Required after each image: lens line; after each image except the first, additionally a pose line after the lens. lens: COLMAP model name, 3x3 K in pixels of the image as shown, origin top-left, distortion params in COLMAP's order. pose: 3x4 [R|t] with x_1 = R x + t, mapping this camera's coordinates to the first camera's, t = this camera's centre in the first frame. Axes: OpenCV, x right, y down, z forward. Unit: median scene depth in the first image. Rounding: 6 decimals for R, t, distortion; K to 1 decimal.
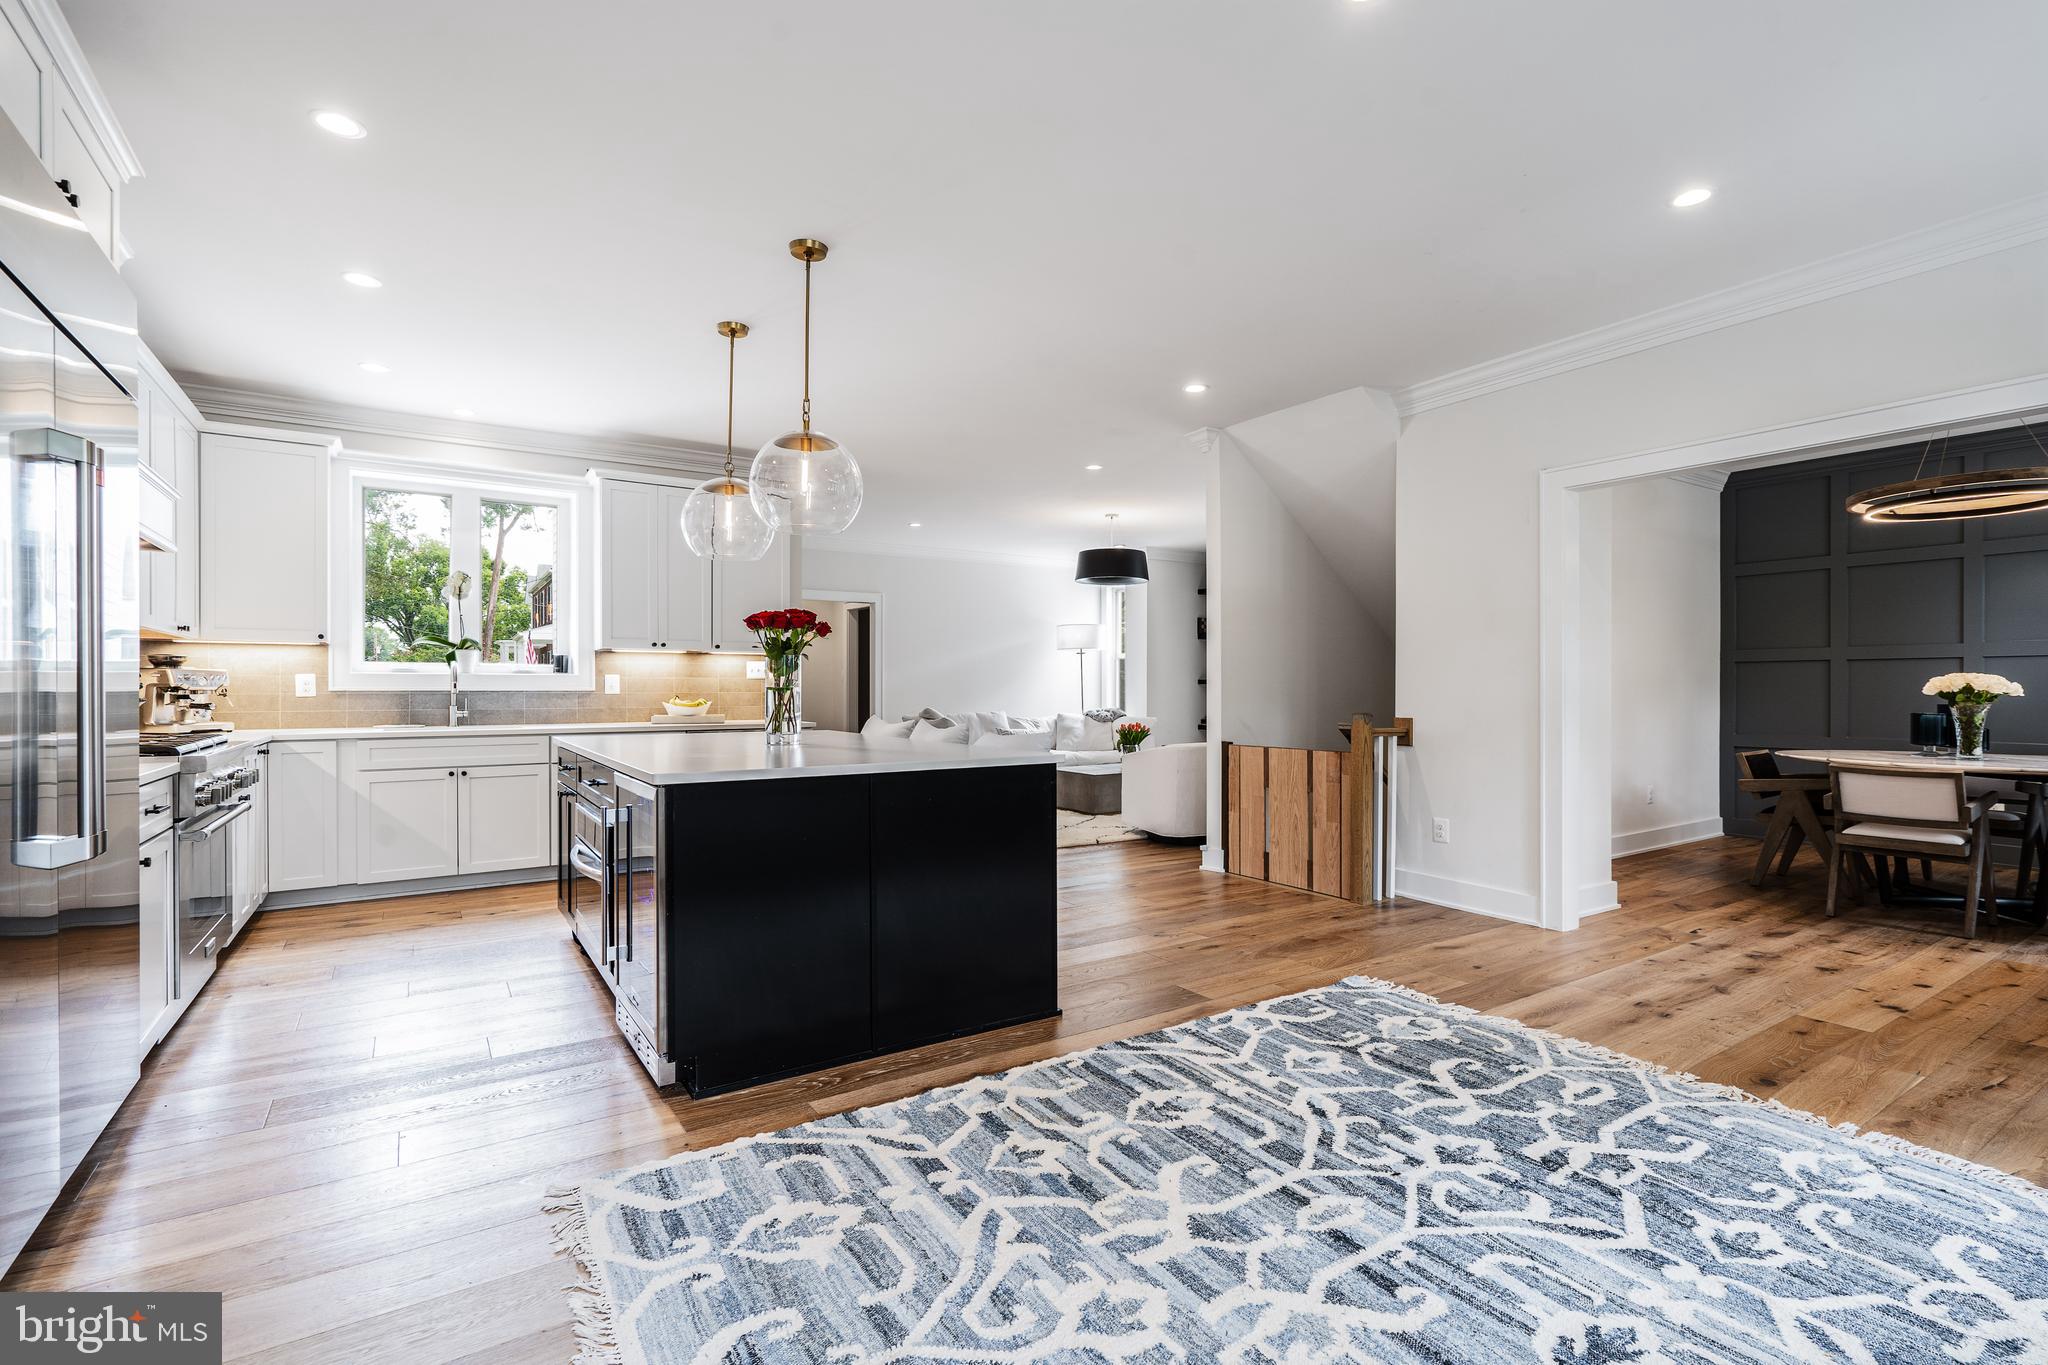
lens RADIAL K [[925.1, 0, 1007.6], [0, 925.1, 688.8], [0, 0, 1]] dist [-0.005685, 0.000334]
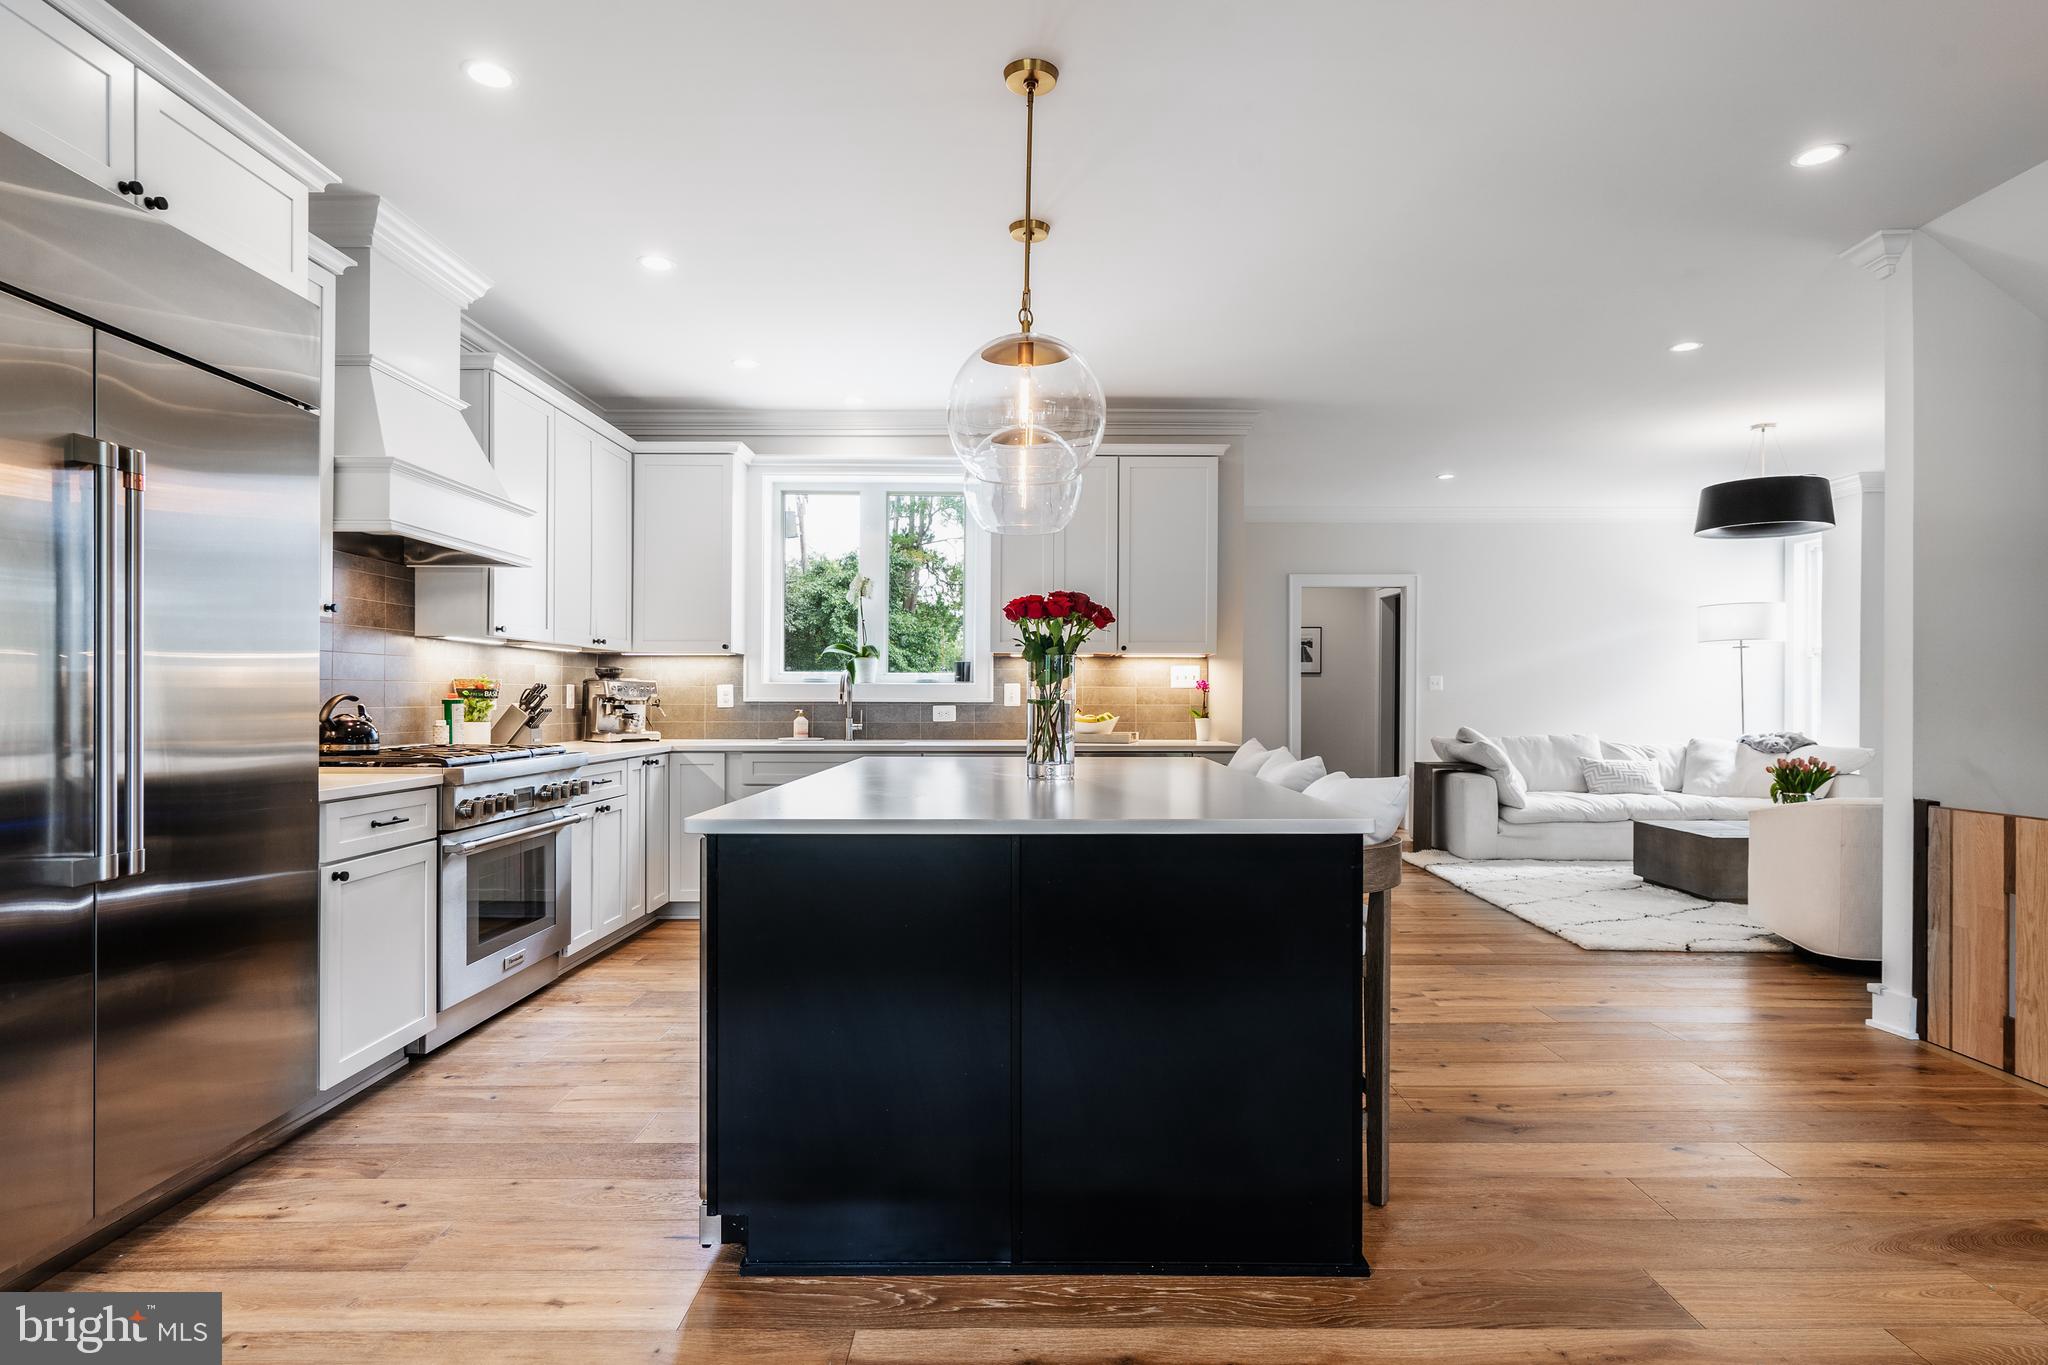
lens RADIAL K [[1066.0, 0, 1034.8], [0, 1066.0, 703.0], [0, 0, 1]] dist [-0.002653, 0.000268]
pose [[0.842461, 0.004371, -0.538739, 0.265671], [-0.002325, 0.999987, 0.004477, -0.003972], [0.538752, -0.002519, 0.842461, 0.378103]]
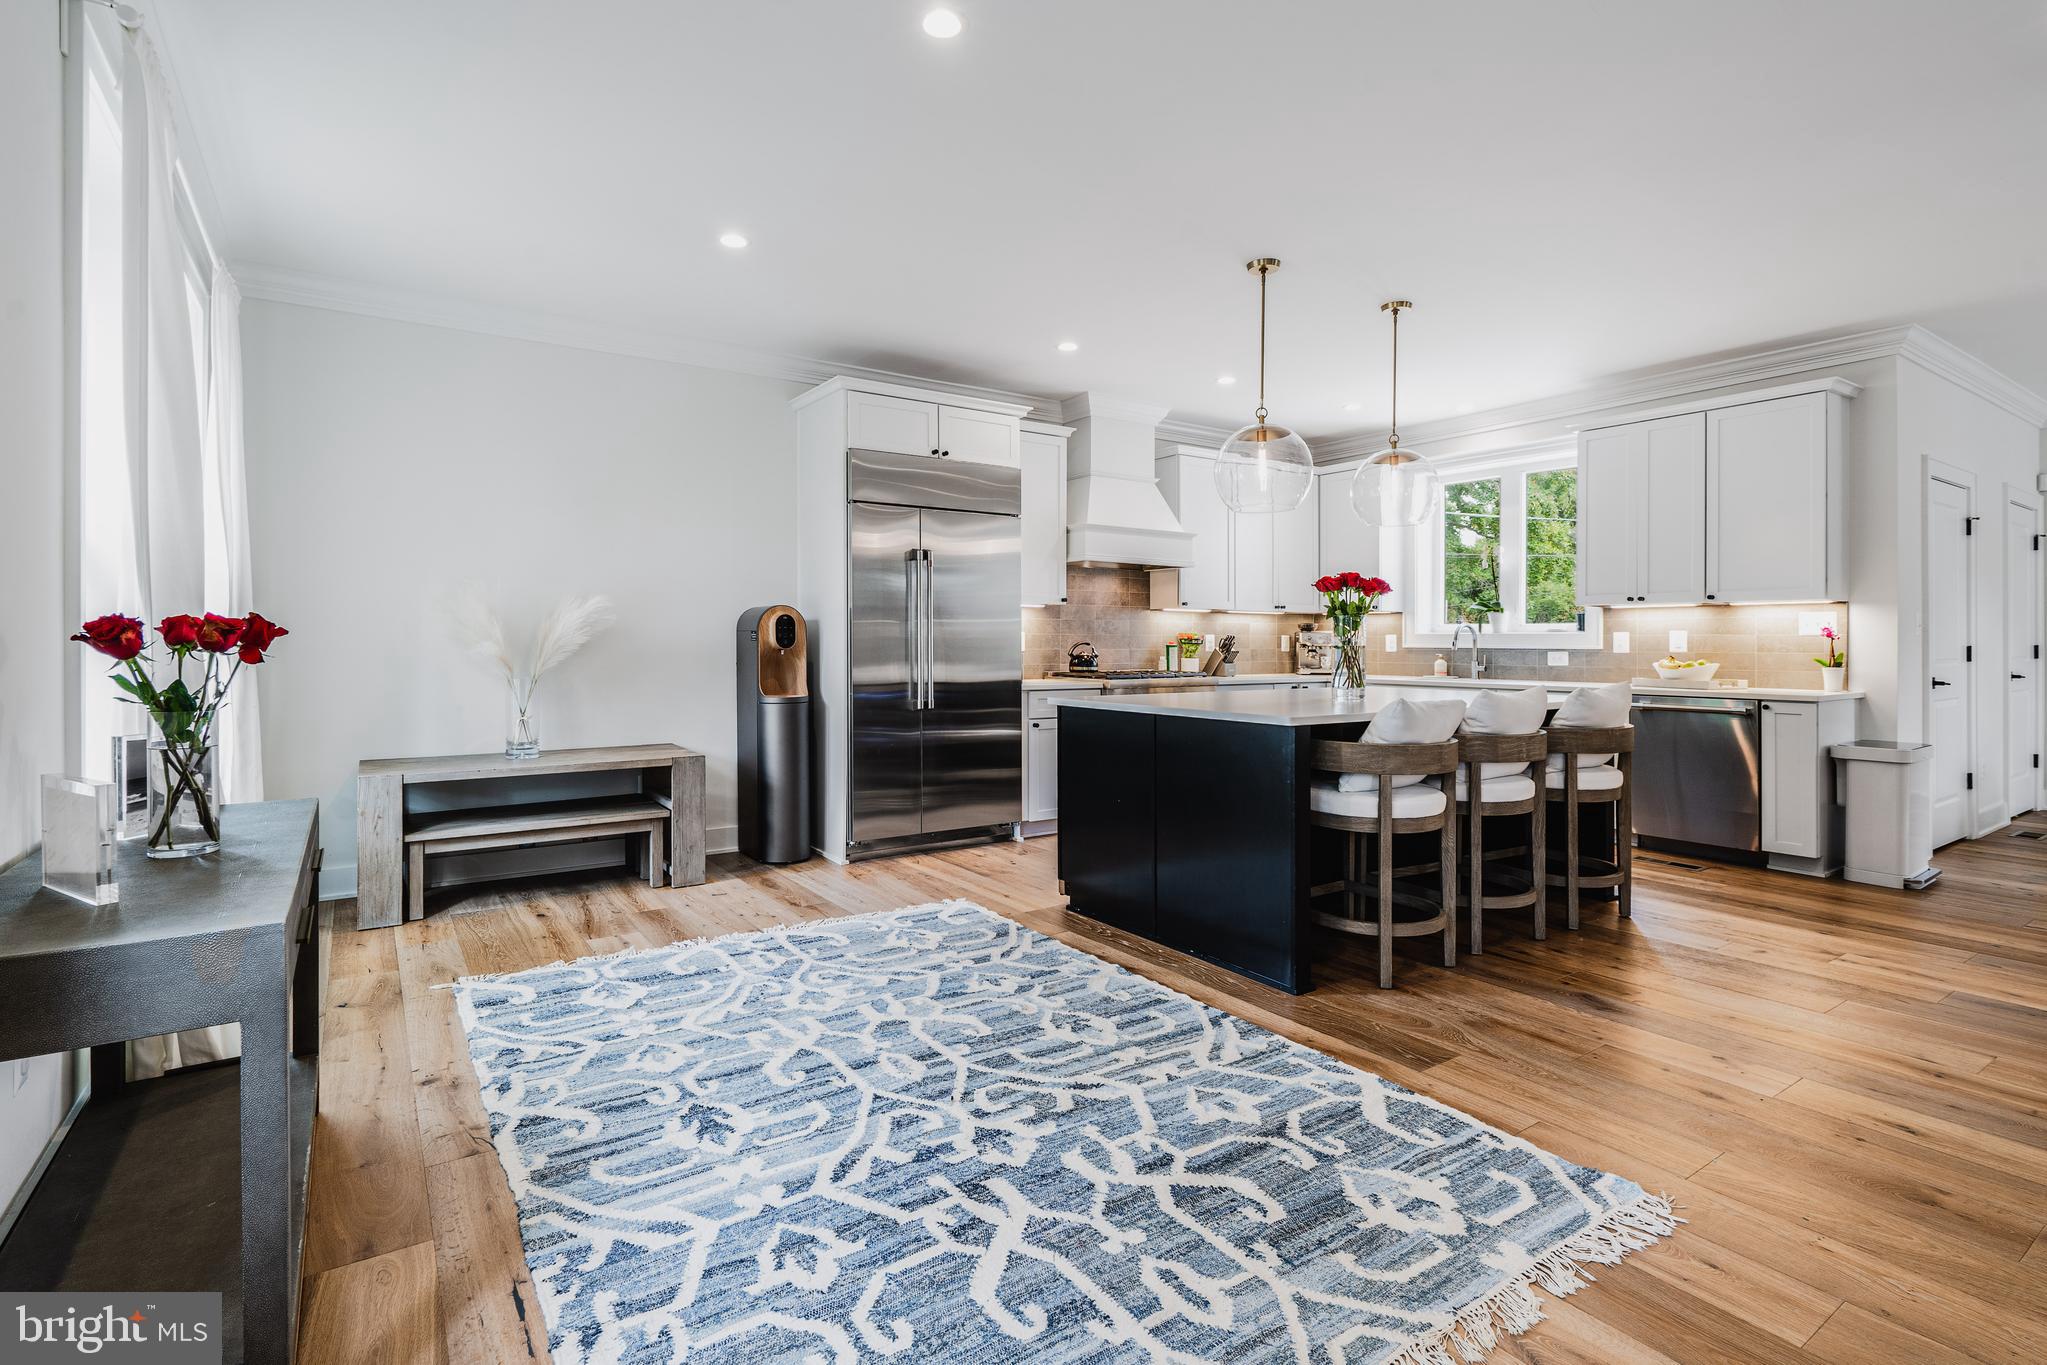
lens RADIAL K [[970.4, 0, 1024.1], [0, 970.4, 651.7], [0, 0, 1]] dist [-0.009355, 0.001350]
pose [[0.032625, 0.010003, -0.999418, 1.146758], [-0.004537, 0.999941, 0.009860, -0.005337], [0.999457, 0.004213, 0.032668, 0.772923]]
